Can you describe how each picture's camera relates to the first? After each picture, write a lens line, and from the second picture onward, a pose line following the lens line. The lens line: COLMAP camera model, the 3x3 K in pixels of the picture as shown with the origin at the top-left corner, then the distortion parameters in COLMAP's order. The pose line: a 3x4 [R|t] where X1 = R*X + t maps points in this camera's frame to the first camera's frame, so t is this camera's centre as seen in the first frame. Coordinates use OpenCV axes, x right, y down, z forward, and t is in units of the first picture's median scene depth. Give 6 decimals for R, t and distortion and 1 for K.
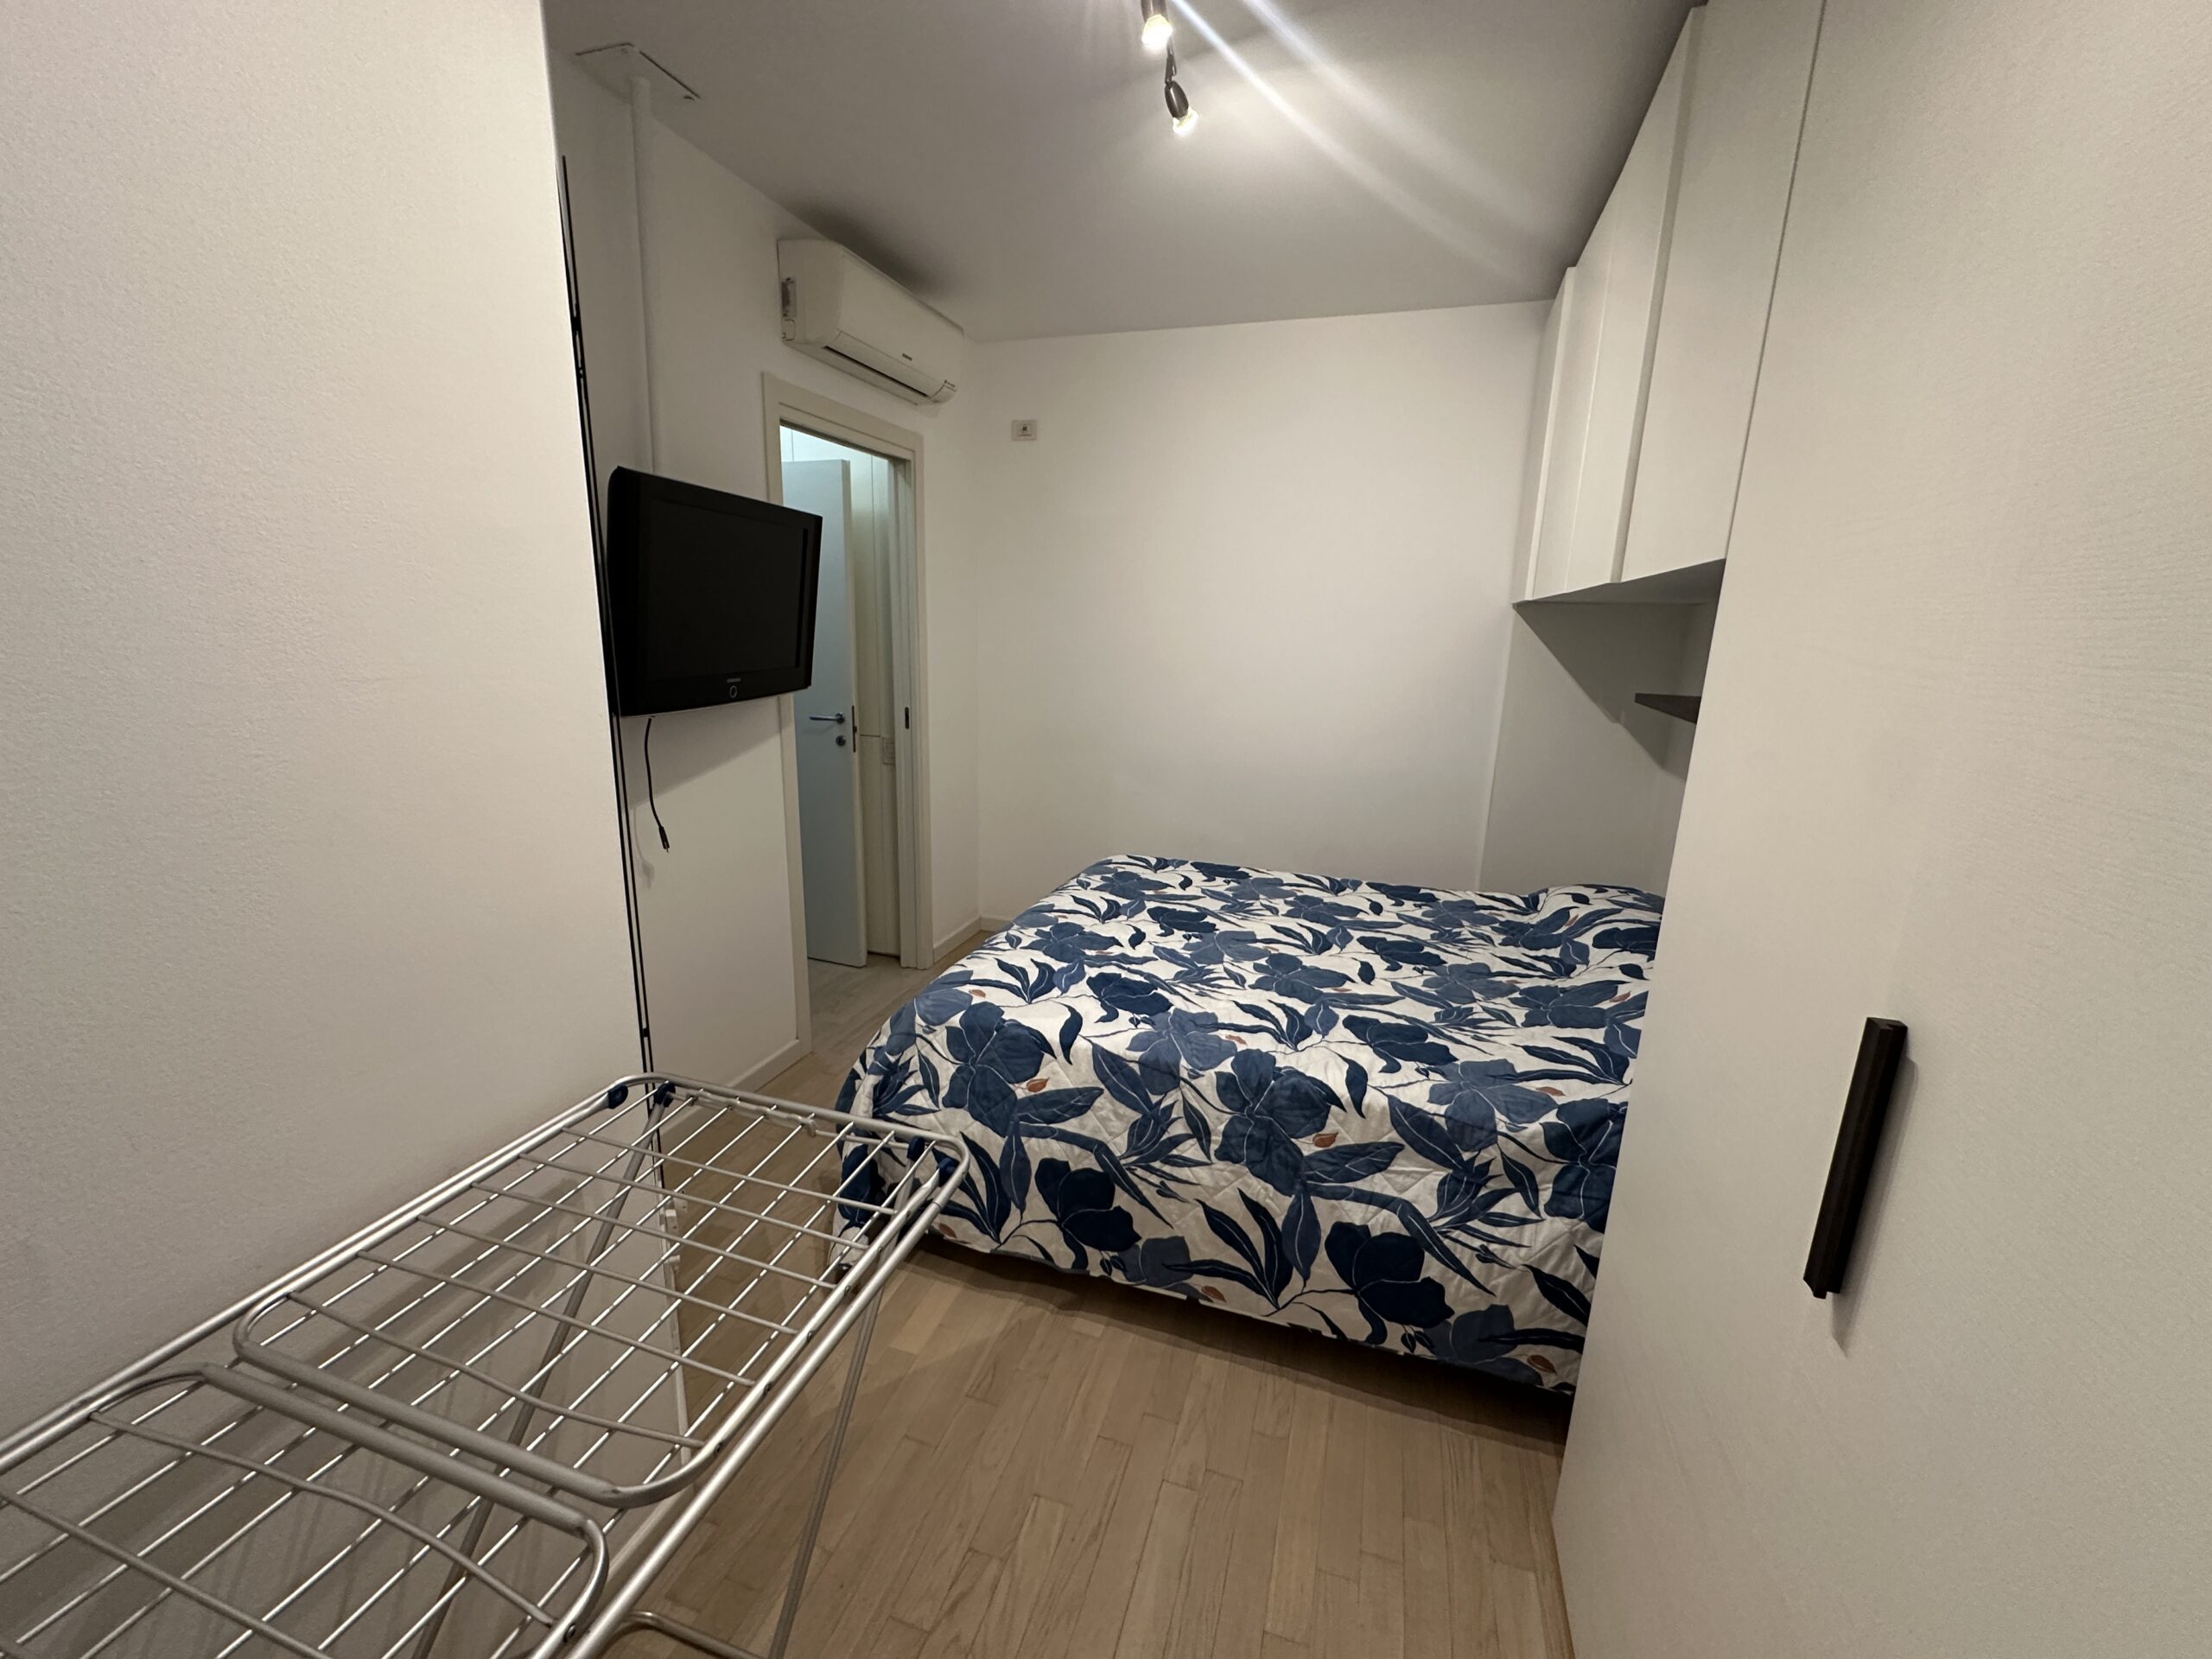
lens RADIAL K [[880.8, 0, 1104.0], [0, 880.8, 827.7], [0, 0, 1]] dist [-0.005293, 0.001175]
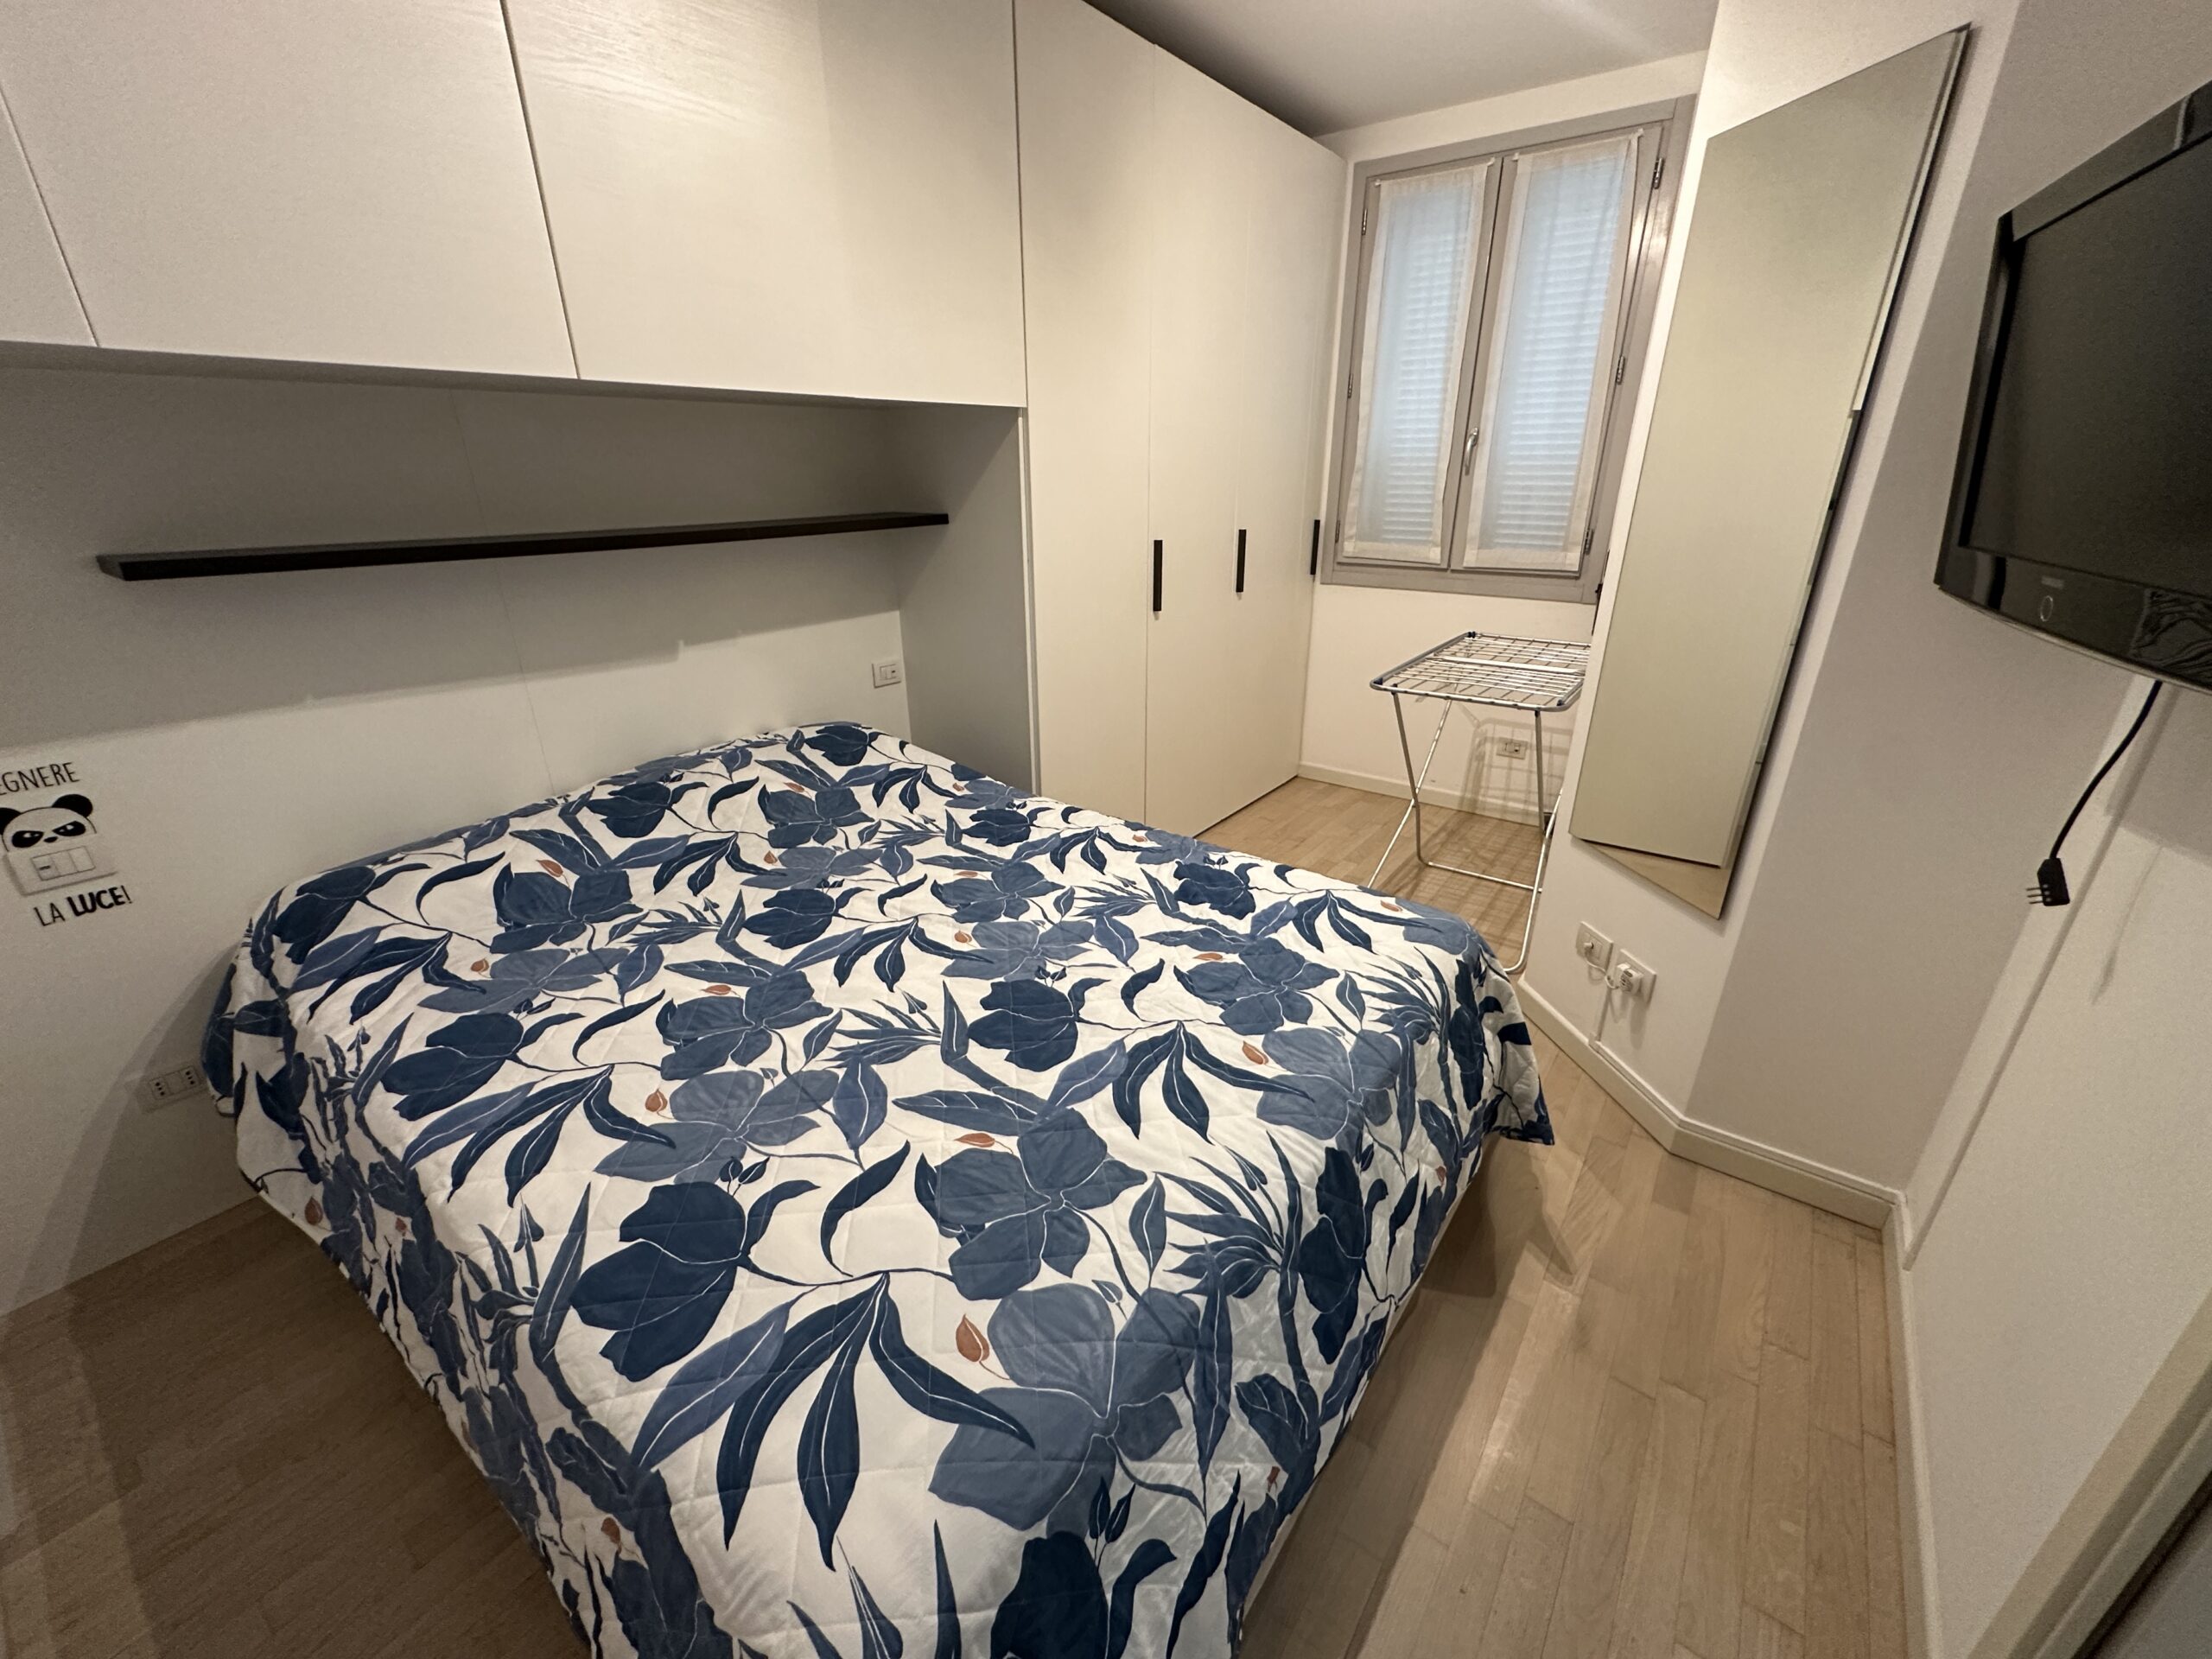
lens RADIAL K [[880.8, 0, 1104.0], [0, 880.8, 827.7], [0, 0, 1]] dist [-0.005293, 0.001175]
pose [[-0.943206, -0.146414, 0.298205, -0.093898], [0.056283, 0.814237, 0.577798, -0.286270], [-0.327407, 0.561766, -0.759752, 1.278086]]
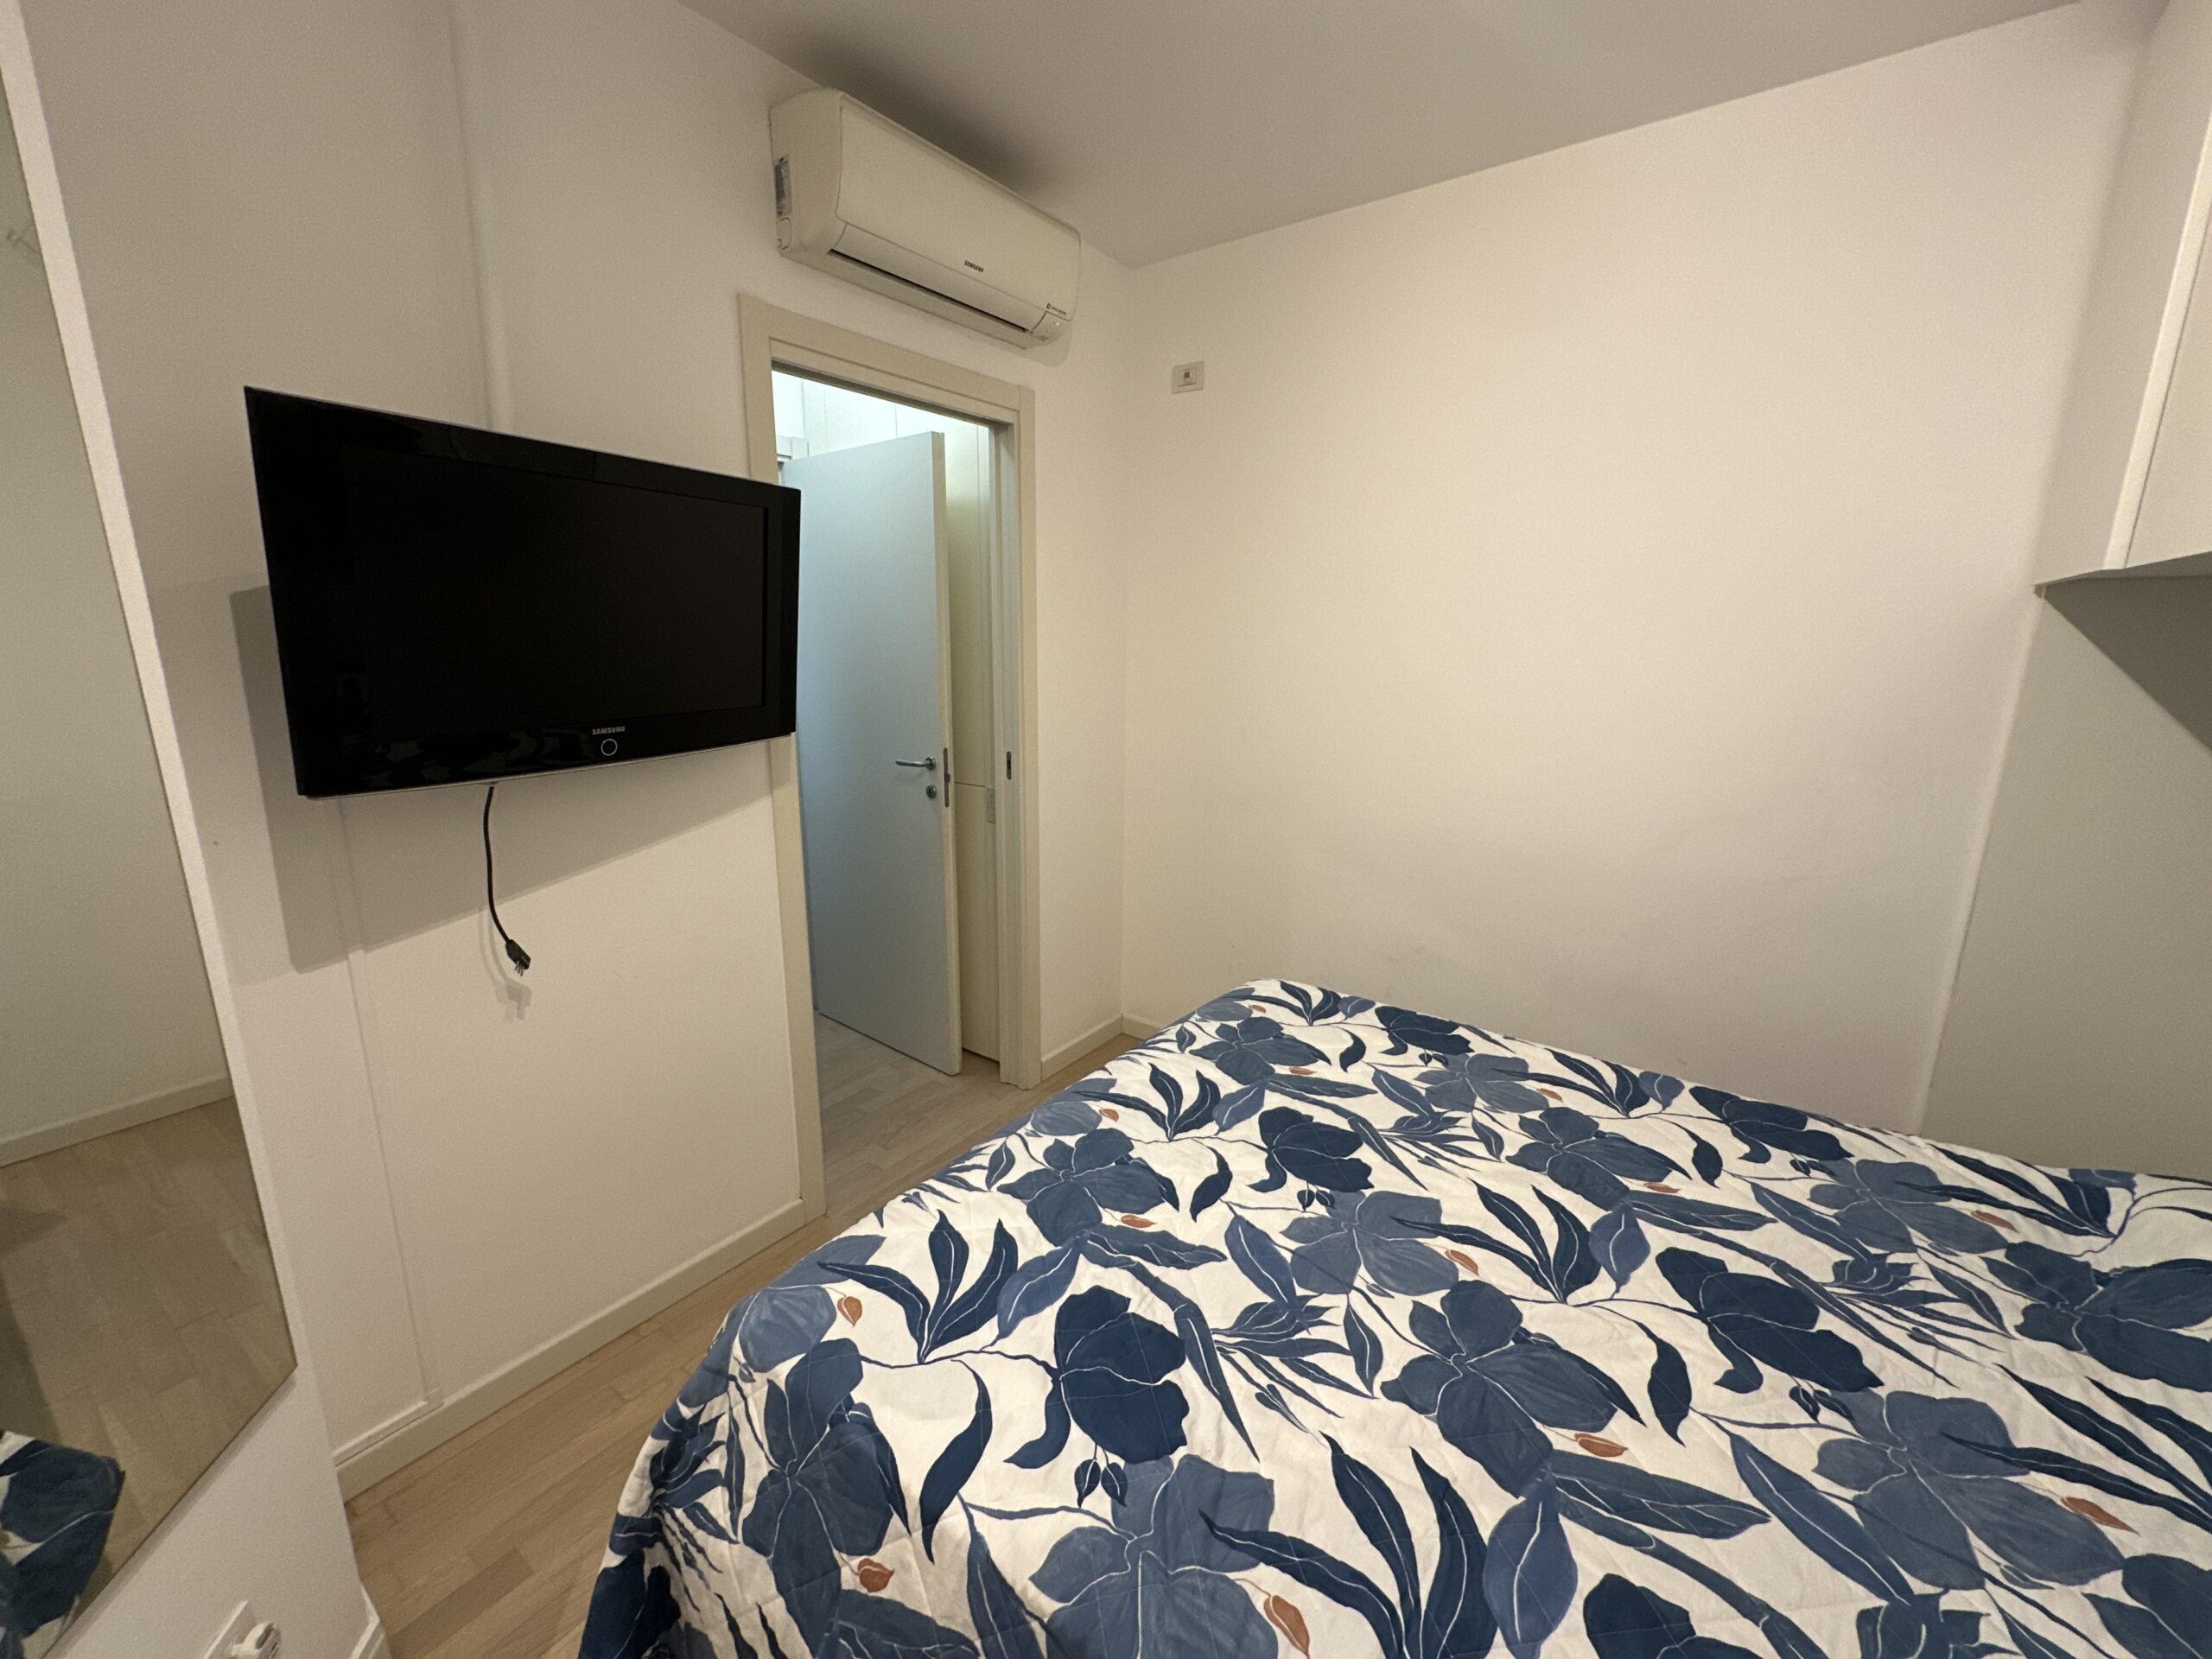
lens RADIAL K [[880.8, 0, 1104.0], [0, 880.8, 827.7], [0, 0, 1]] dist [-0.005293, 0.001175]
pose [[0.948659, 0.048597, -0.312546, 0.124156], [-0.054468, 0.998465, -0.010078, -0.087579], [0.311576, 0.026584, 0.949849, 0.392567]]
